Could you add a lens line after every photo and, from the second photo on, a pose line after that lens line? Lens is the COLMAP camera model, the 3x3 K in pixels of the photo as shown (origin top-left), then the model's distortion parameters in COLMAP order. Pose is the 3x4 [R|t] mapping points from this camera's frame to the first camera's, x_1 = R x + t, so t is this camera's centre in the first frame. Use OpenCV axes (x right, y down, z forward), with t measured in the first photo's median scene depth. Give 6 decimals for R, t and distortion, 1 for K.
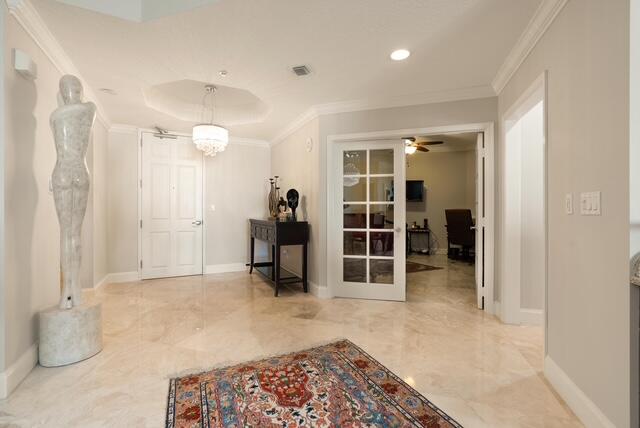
lens RADIAL K [[286.9, 0, 320.0], [0, 286.9, 214.0], [0, 0, 1]] dist [-0.020104, 0.008185]
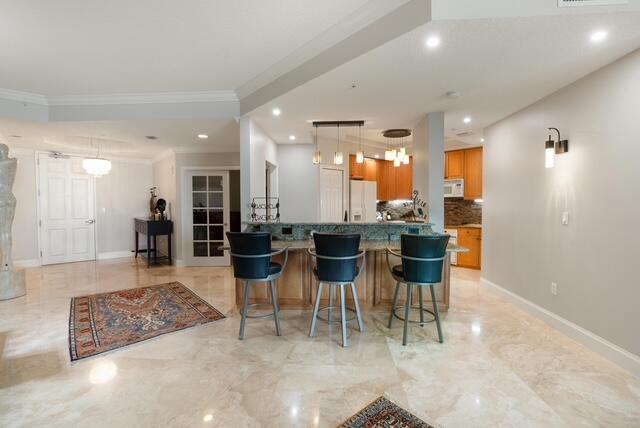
lens RADIAL K [[286.9, 0, 320.0], [0, 286.9, 214.0], [0, 0, 1]] dist [-0.020104, 0.008185]
pose [[0.966612, -0.011691, 0.255977, 0.349298], [0.005595, 0.999683, 0.024530, -0.040437], [-0.256183, -0.022279, 0.966372, -0.720572]]
